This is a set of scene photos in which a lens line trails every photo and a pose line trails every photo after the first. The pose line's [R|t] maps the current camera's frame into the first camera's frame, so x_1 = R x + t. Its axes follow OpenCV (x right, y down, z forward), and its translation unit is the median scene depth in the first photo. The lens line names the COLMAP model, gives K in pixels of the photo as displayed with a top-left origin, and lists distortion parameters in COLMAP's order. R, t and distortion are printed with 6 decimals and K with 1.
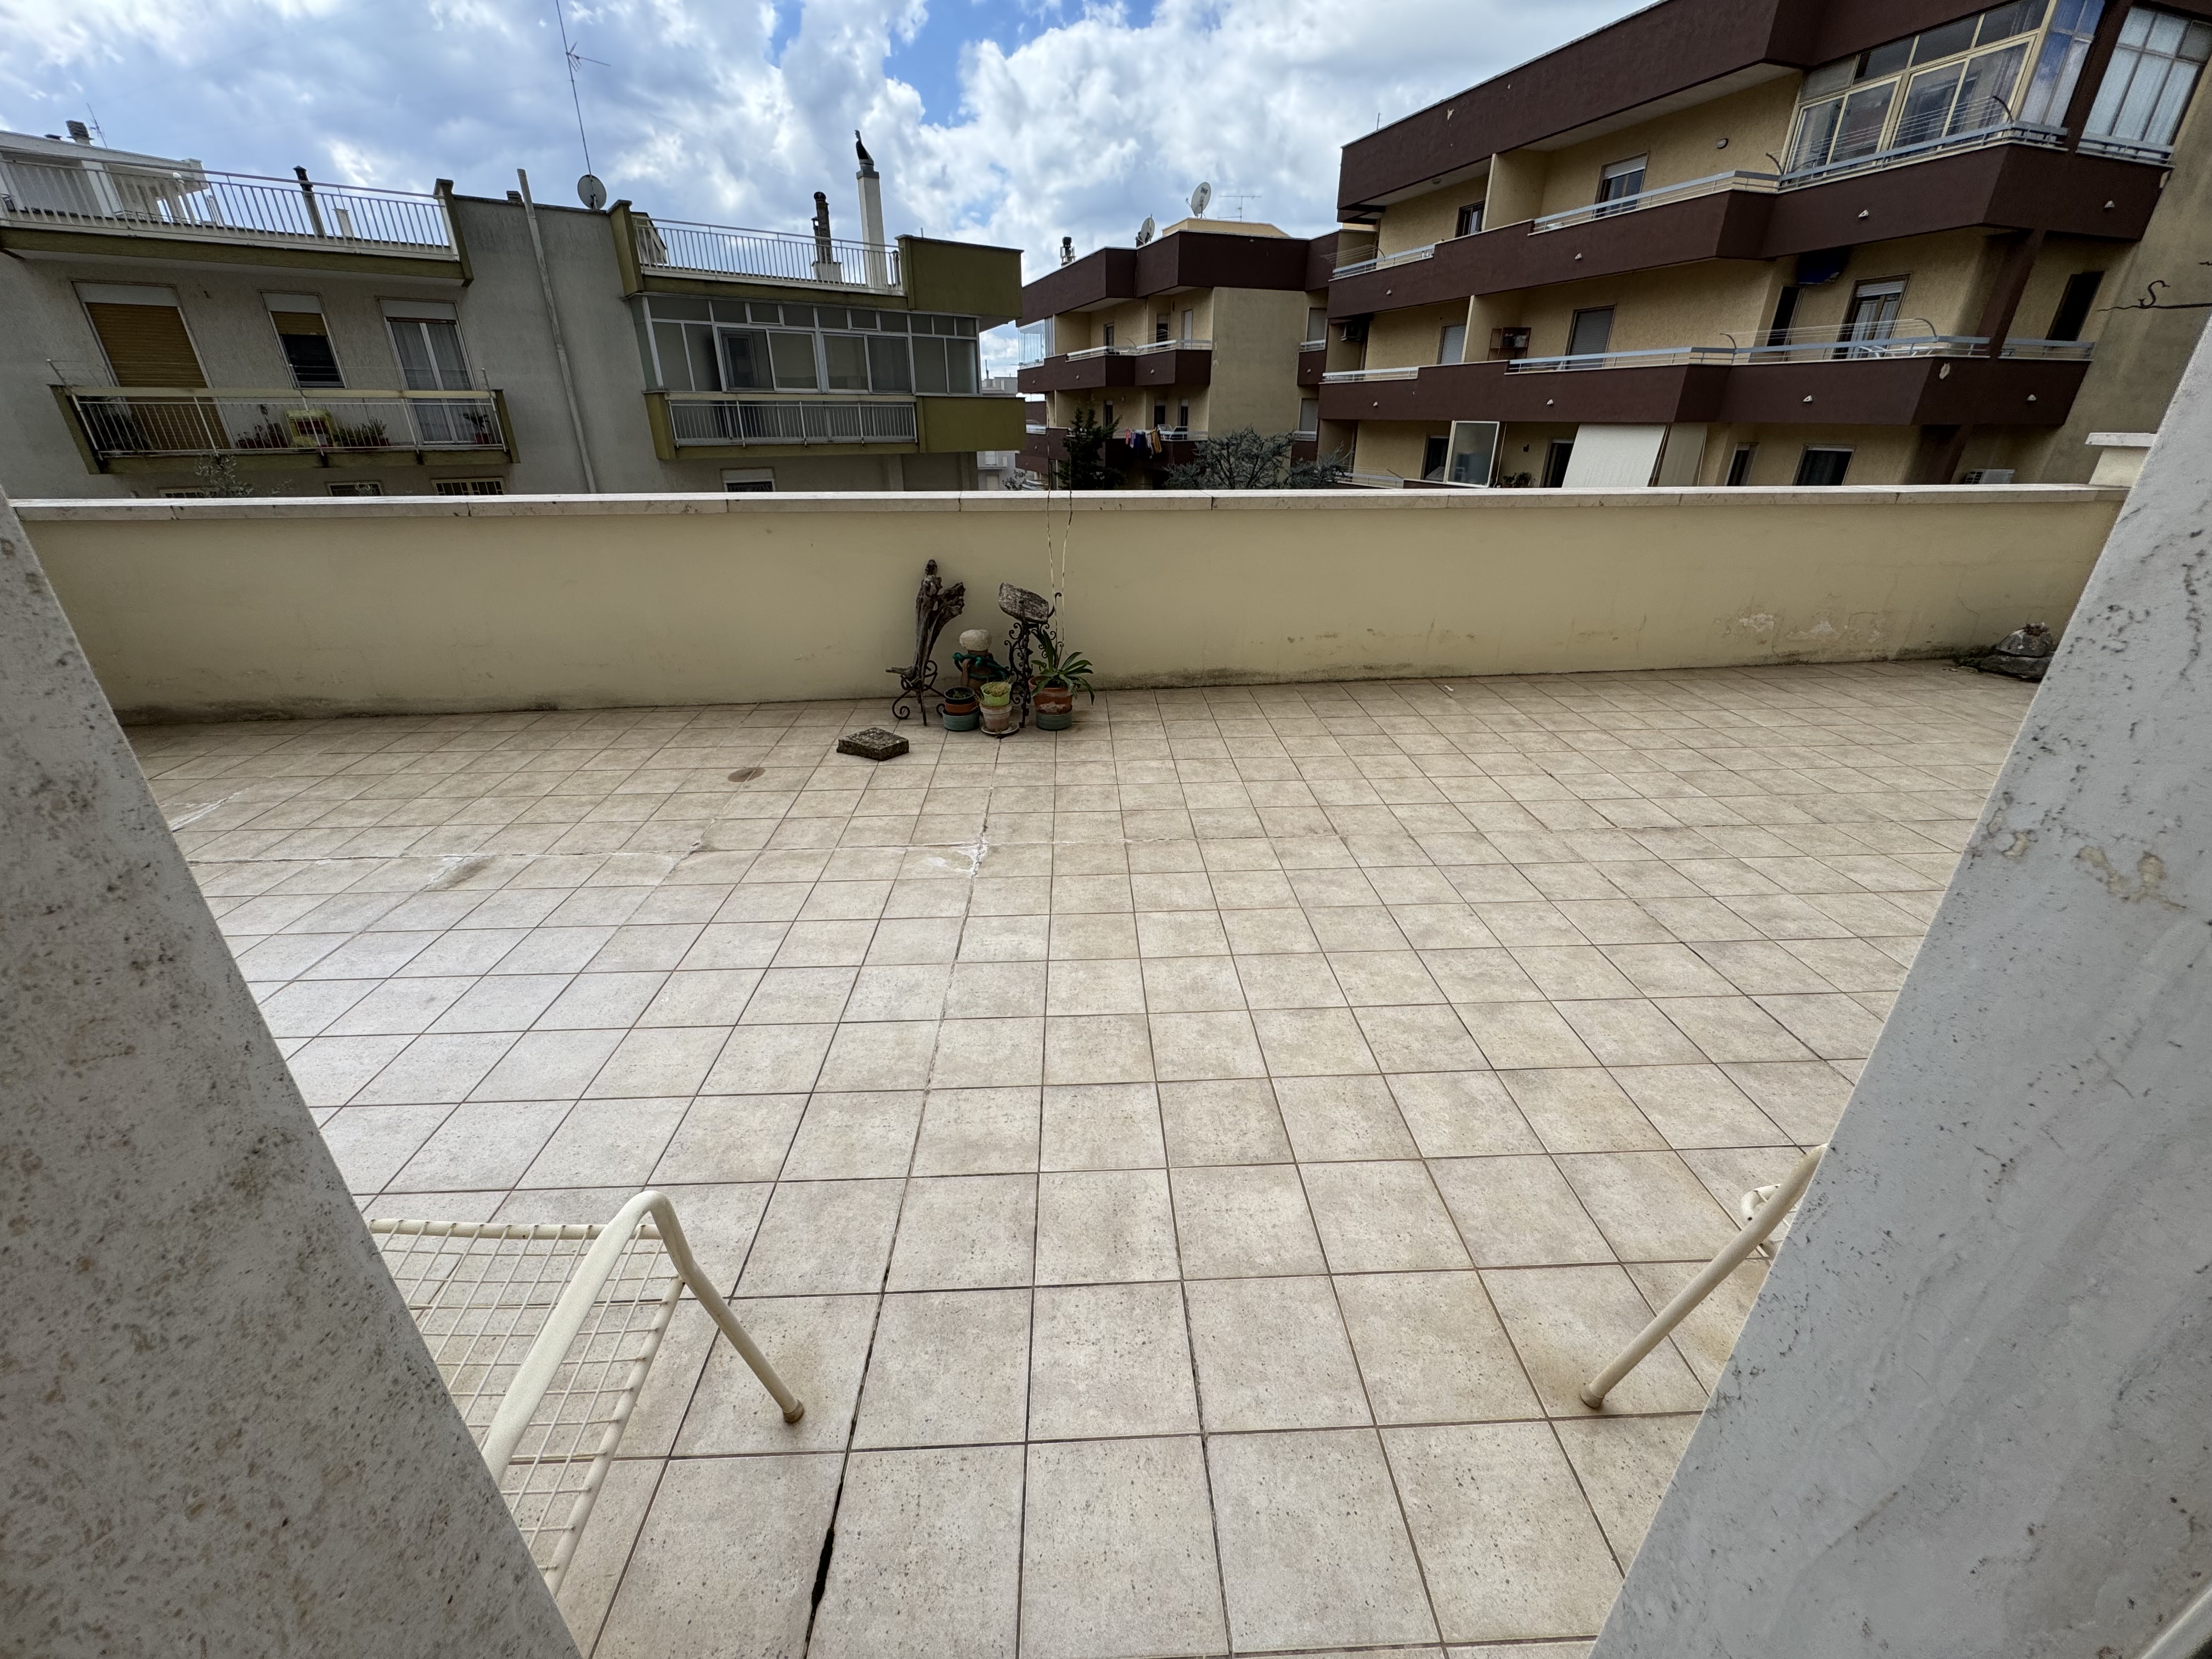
lens RADIAL K [[890.5, 0, 1109.5], [0, 890.5, 813.5], [0, 0, 1]] dist [-0.000652, 0.001316]
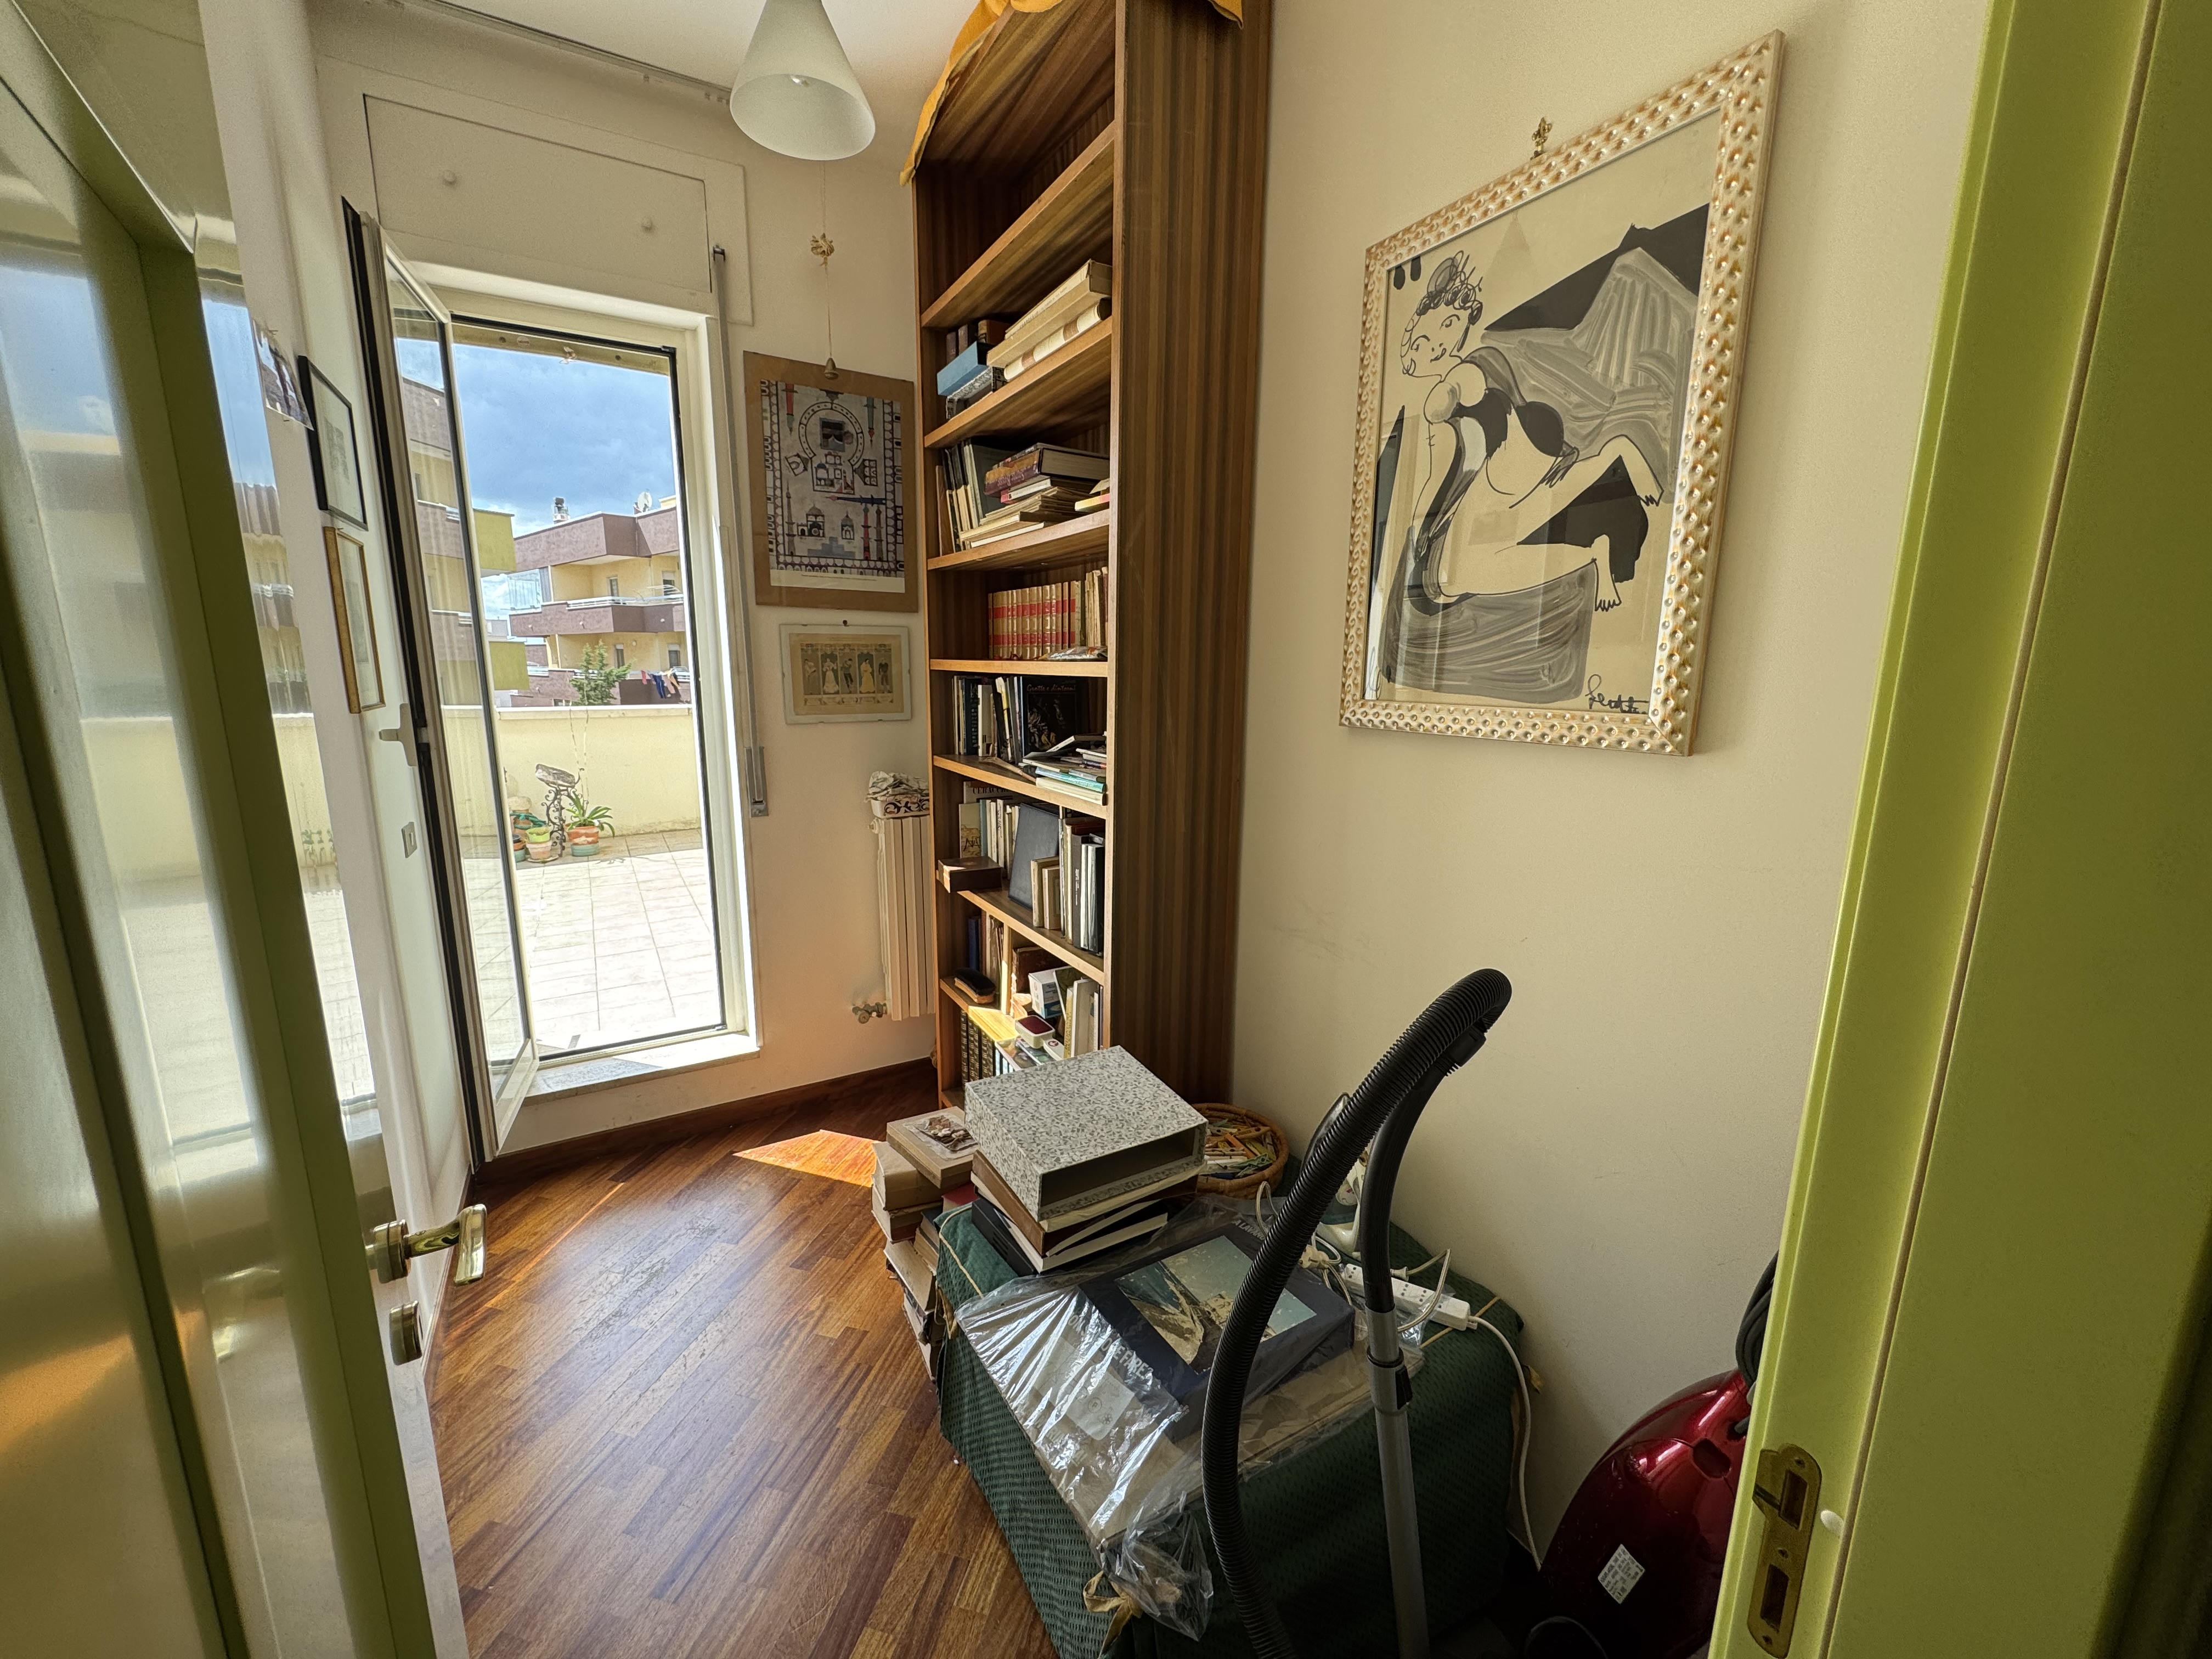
lens RADIAL K [[890.5, 0, 1102.2], [0, 890.5, 827.9], [0, 0, 1]] dist [-0.000652, 0.001316]
pose [[0.884161, -0.083567, 0.459647, 0.019435], [0.187737, 0.964491, -0.185773, 0.291951], [-0.427801, 0.250546, 0.868454, -0.652123]]
